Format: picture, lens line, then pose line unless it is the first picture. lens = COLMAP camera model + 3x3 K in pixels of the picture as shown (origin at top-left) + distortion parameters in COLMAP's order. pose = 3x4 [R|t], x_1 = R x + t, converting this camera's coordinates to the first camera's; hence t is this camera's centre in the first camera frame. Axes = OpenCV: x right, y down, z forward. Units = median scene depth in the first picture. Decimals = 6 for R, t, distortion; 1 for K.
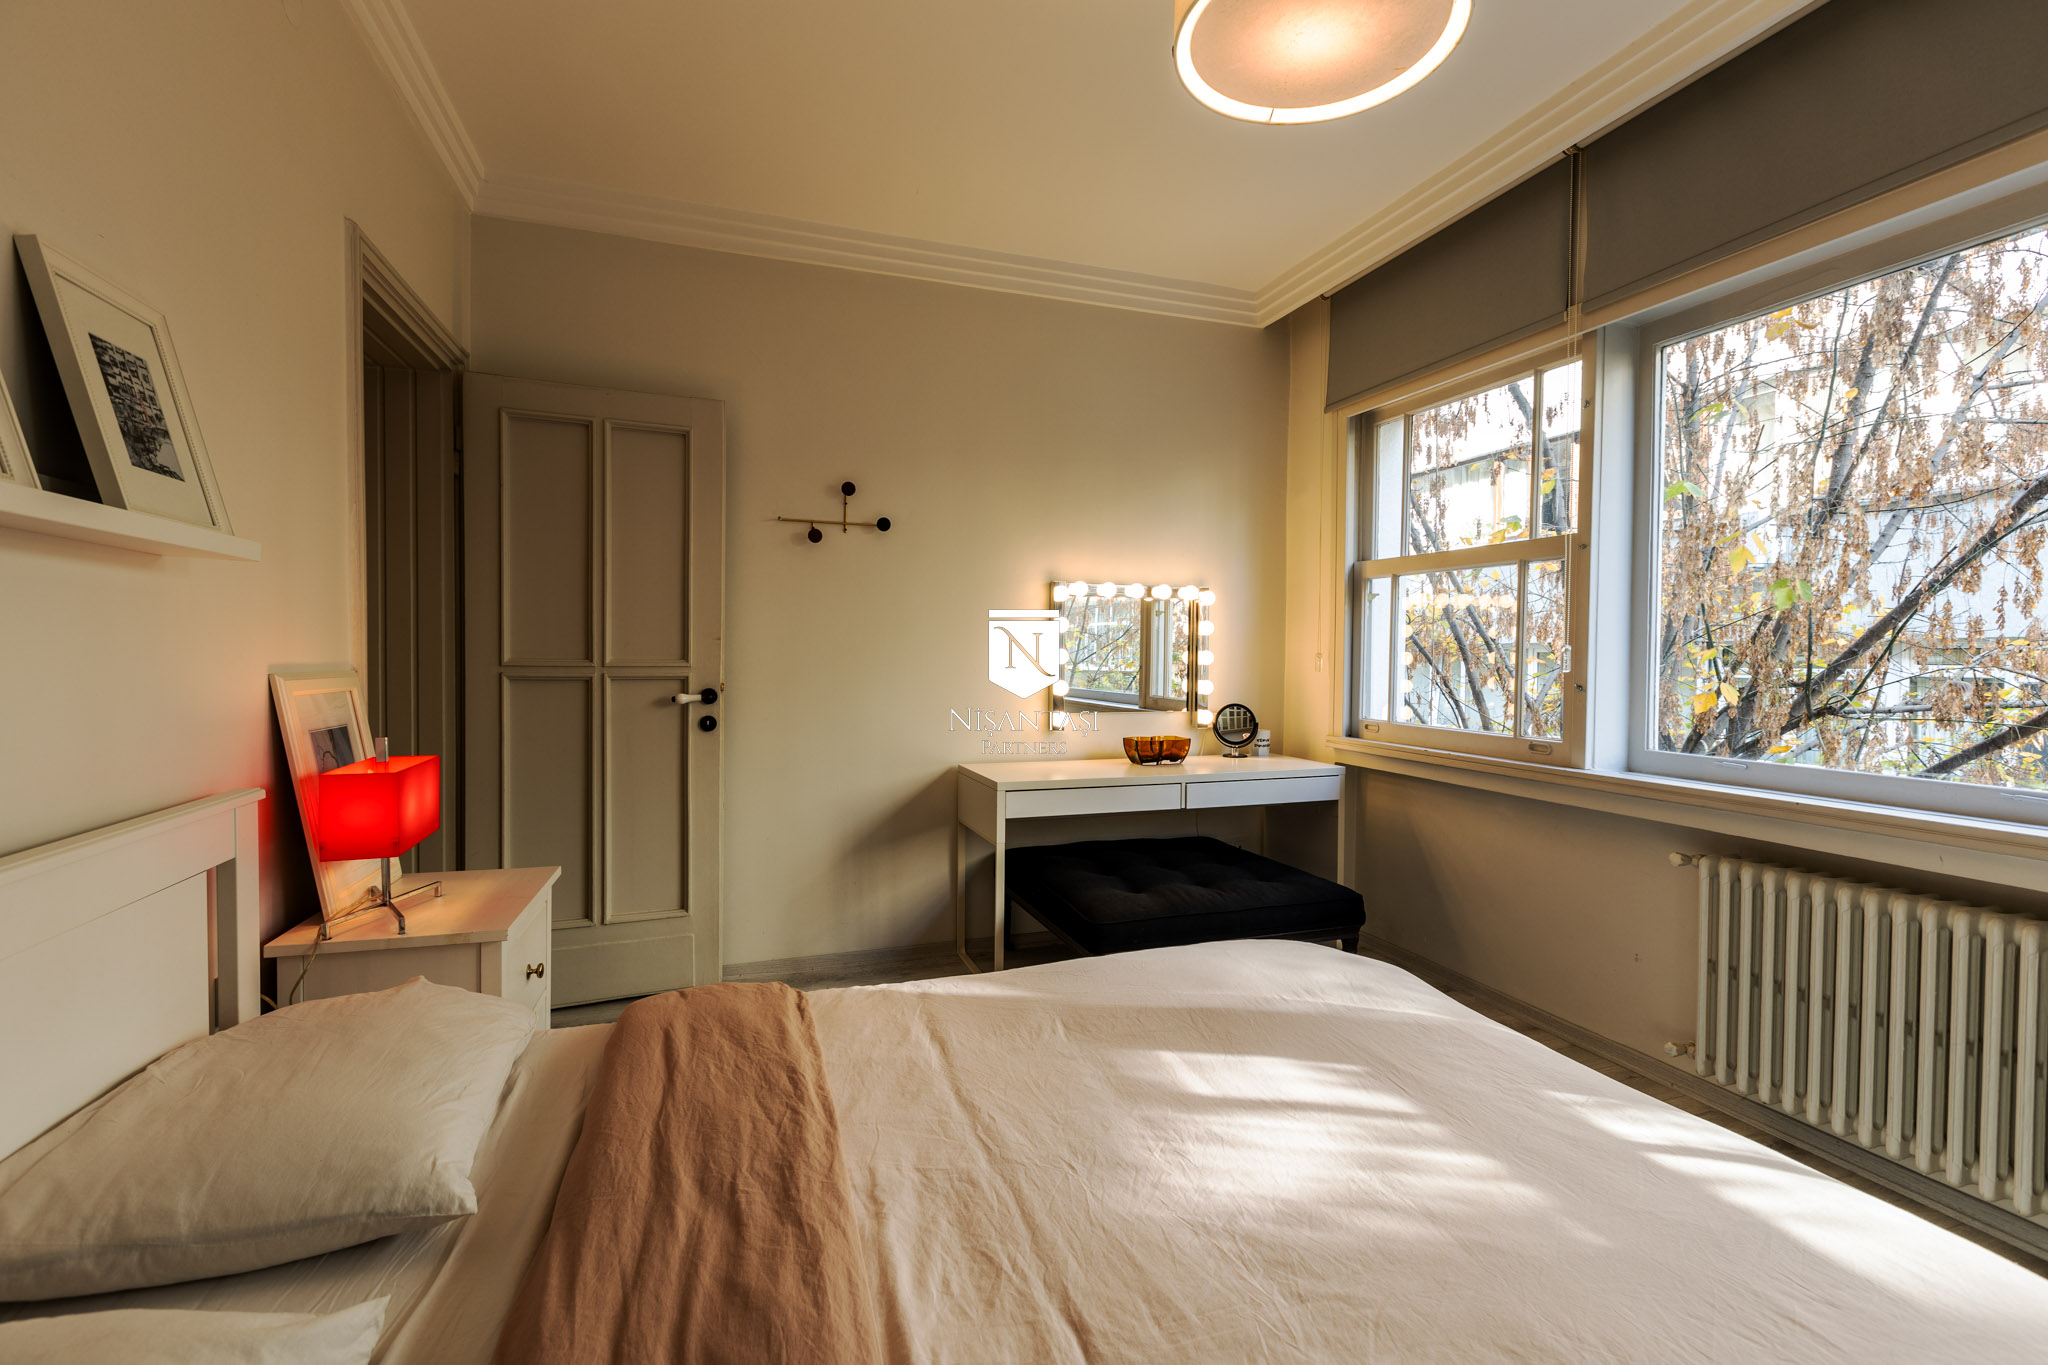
lens RADIAL K [[923.2, 0, 1017.4], [0, 923.2, 671.4], [0, 0, 1]] dist [0.005548, -0.001944]
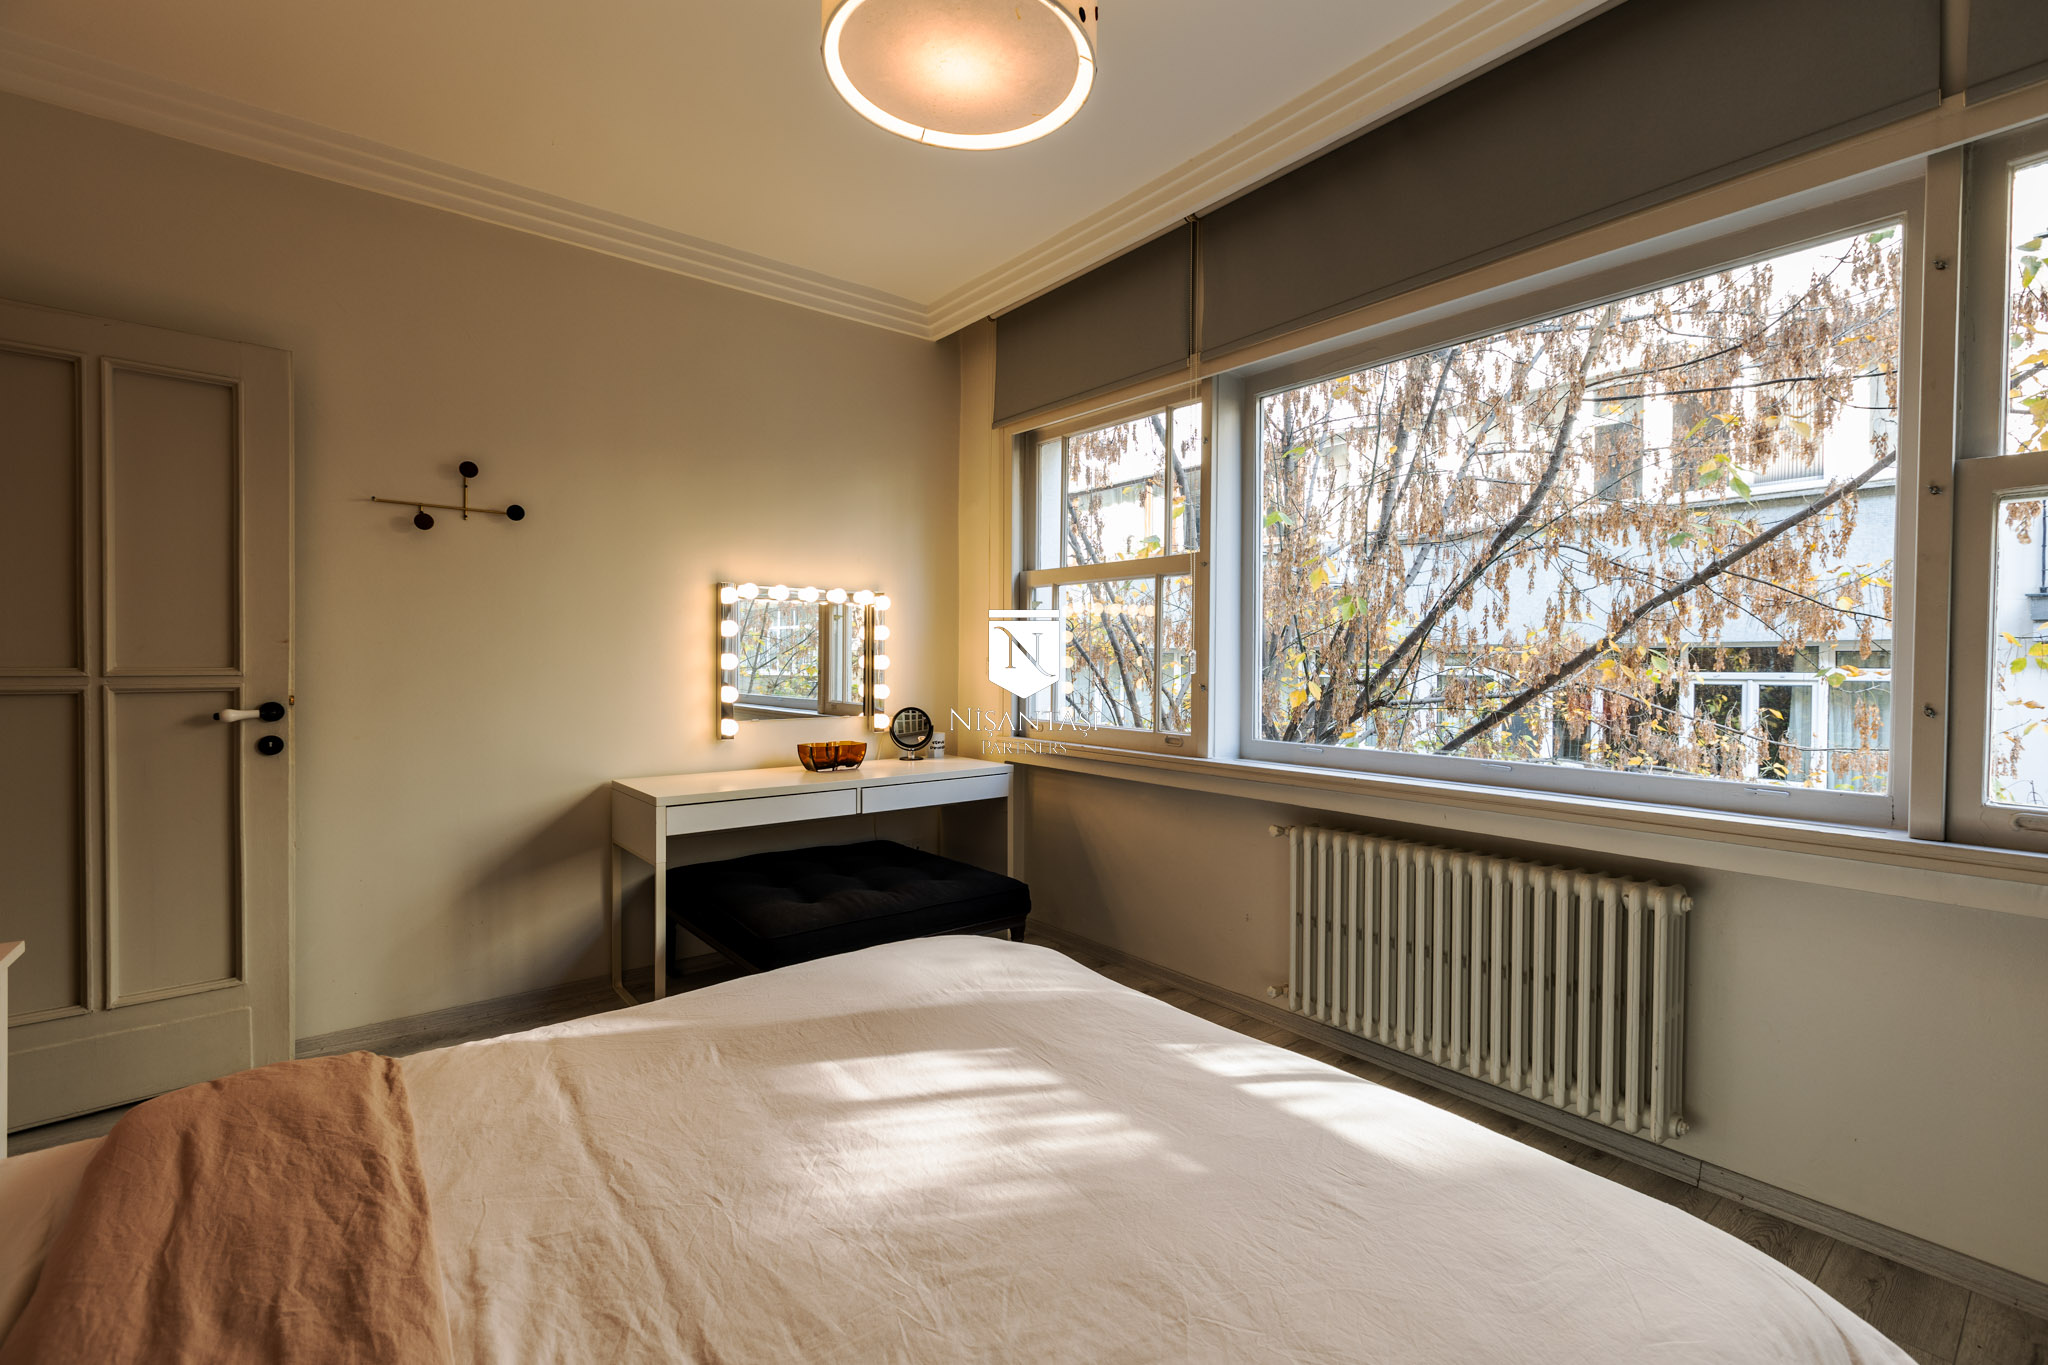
lens RADIAL K [[923.2, 0, 1039.2], [0, 923.2, 673.5], [0, 0, 1]] dist [0.005548, -0.001944]
pose [[0.936576, -0.007968, 0.350375, 0.014680], [0.008842, 0.999961, -0.000895, -0.000144], [-0.350354, 0.003936, 0.936609, -0.002517]]
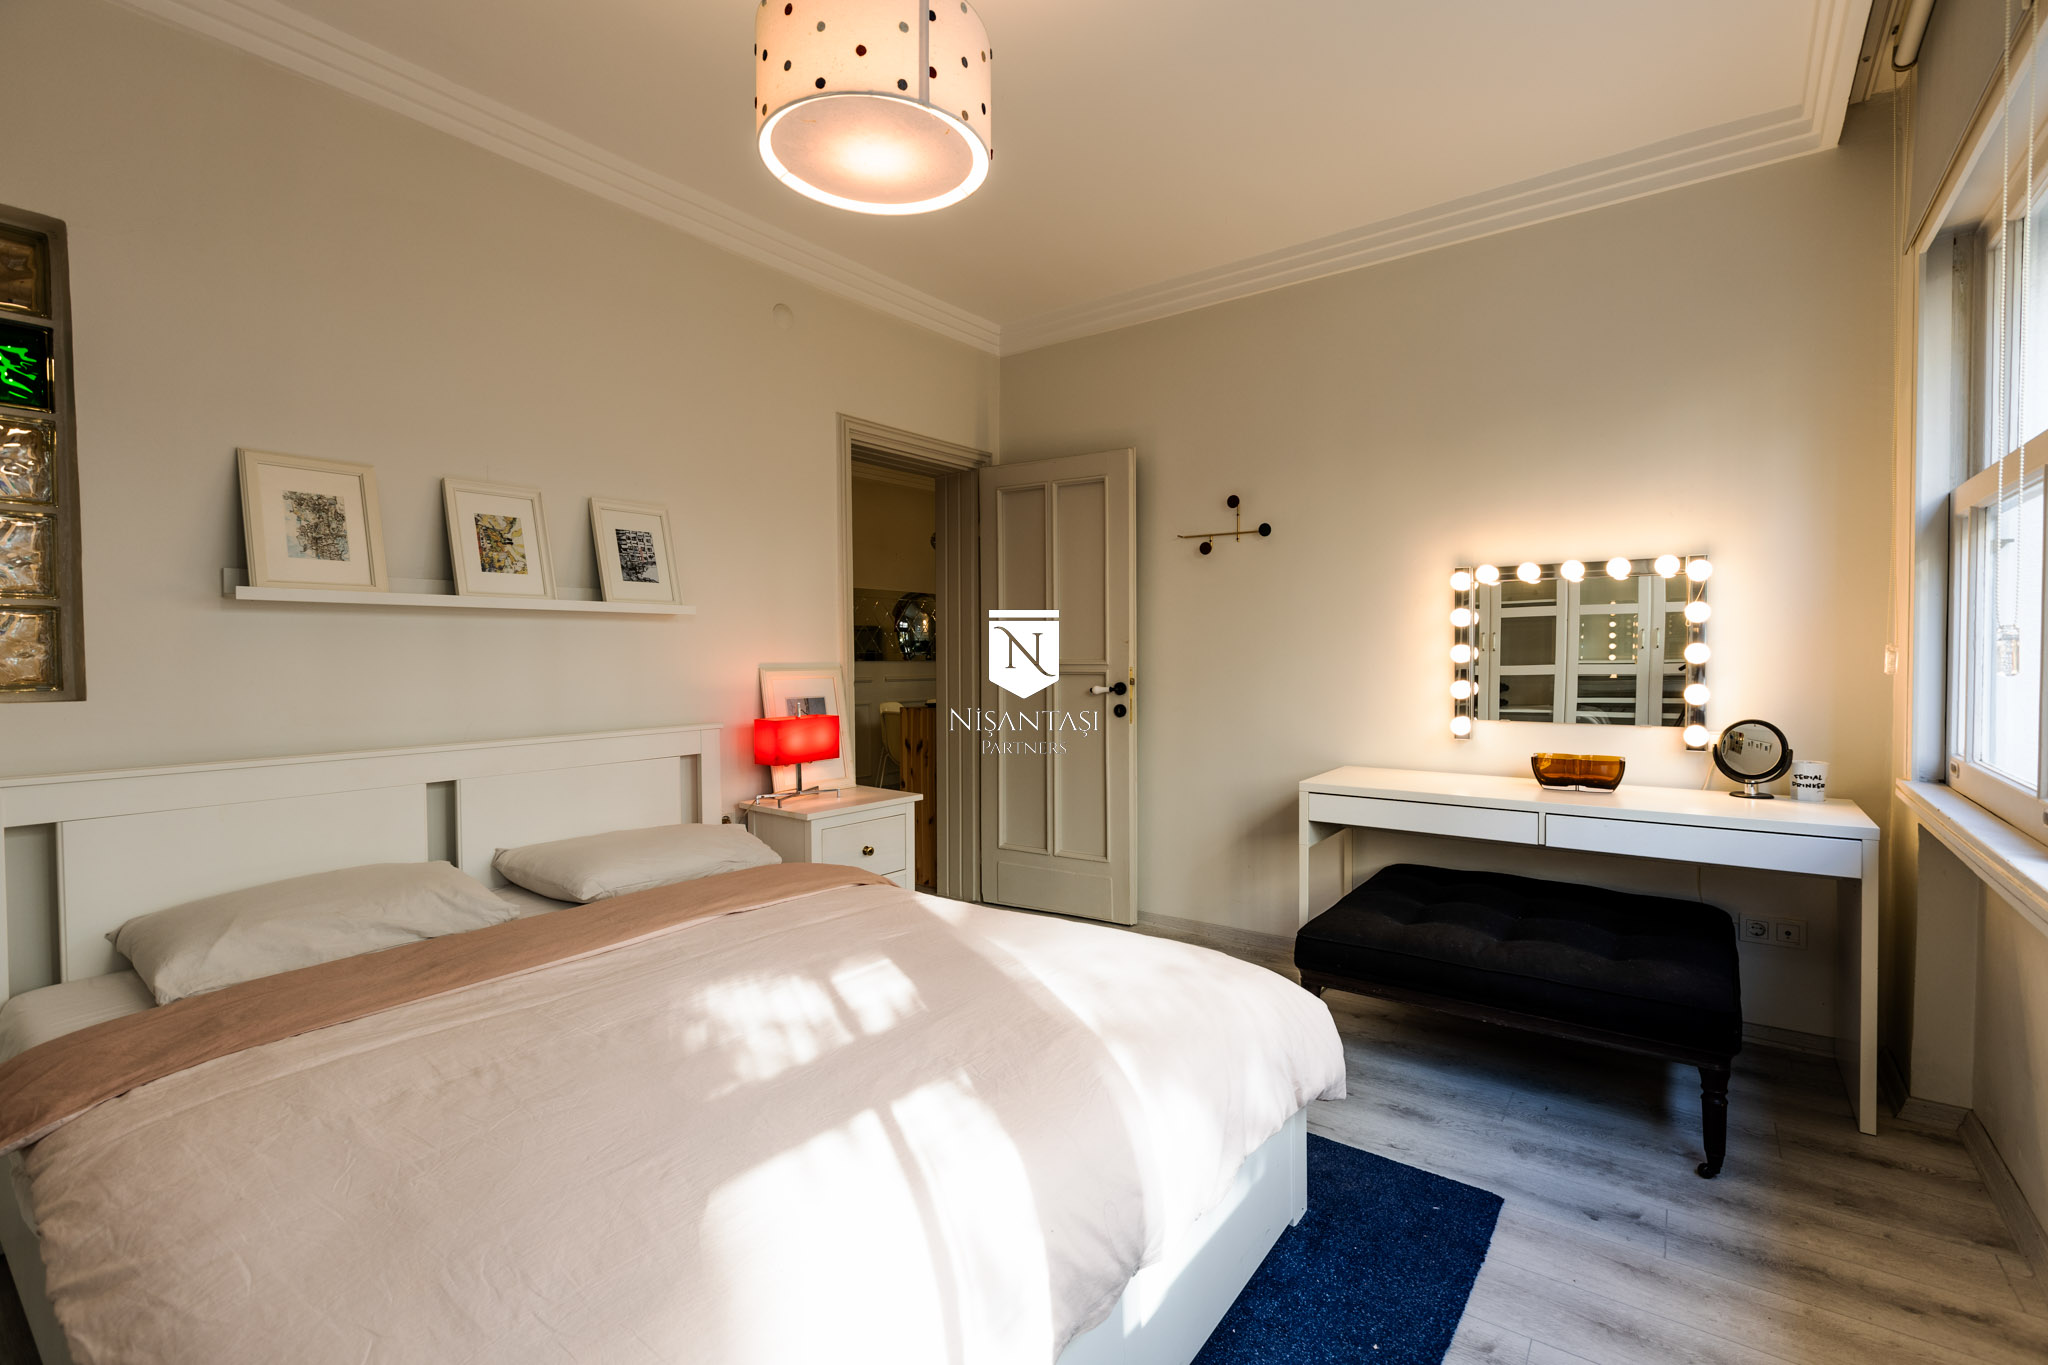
lens RADIAL K [[923.2, 0, 1012.7], [0, 923.2, 668.7], [0, 0, 1]] dist [0.005548, -0.001944]
pose [[0.556390, 0.003886, -0.830912, 0.620766], [-0.005492, 0.999984, 0.000999, -0.000470], [0.830903, 0.004008, 0.556403, 0.193857]]
